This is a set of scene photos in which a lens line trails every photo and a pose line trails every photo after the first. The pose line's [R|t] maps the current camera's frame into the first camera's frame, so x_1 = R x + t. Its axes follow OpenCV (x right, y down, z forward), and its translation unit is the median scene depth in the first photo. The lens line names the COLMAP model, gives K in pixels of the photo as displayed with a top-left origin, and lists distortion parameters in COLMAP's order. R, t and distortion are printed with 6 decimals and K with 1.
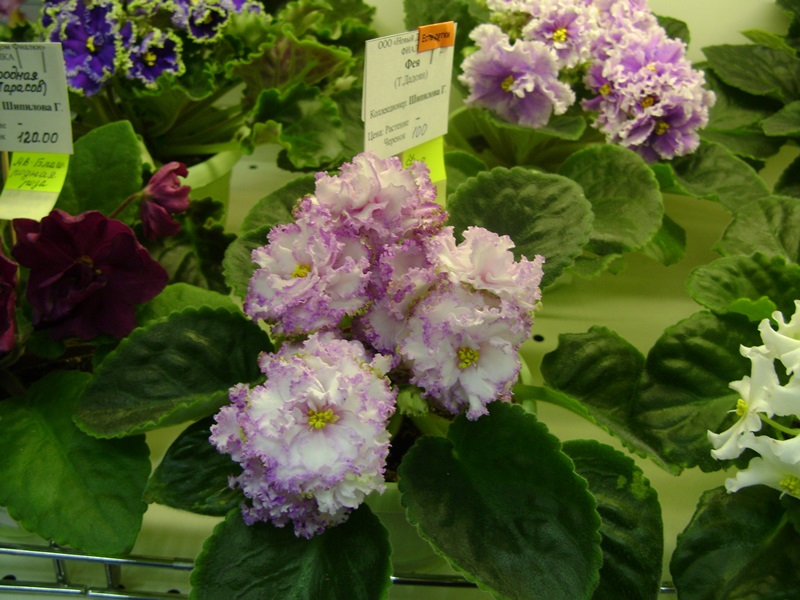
lens RADIAL K [[907.6, 0, 400.0], [0, 907.6, 300.0], [0, 0, 1]] dist [-0.244513, 0.247610]
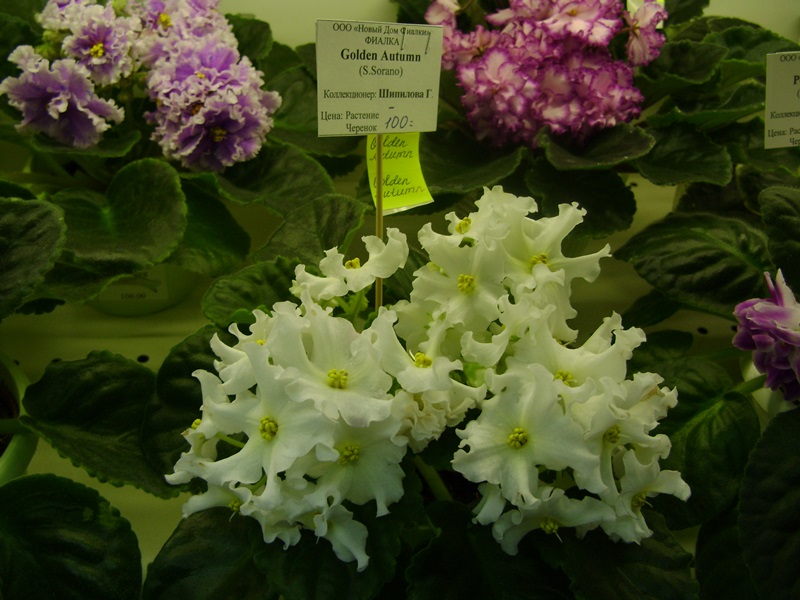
lens RADIAL K [[907.6, 0, 400.0], [0, 907.6, 300.0], [0, 0, 1]] dist [-0.244513, 0.247610]
pose [[0.982037, -0.089892, 0.165899, 0.327869], [0.090376, 0.995897, 0.004641, -0.000547], [-0.165635, 0.010436, 0.986132, 0.002081]]
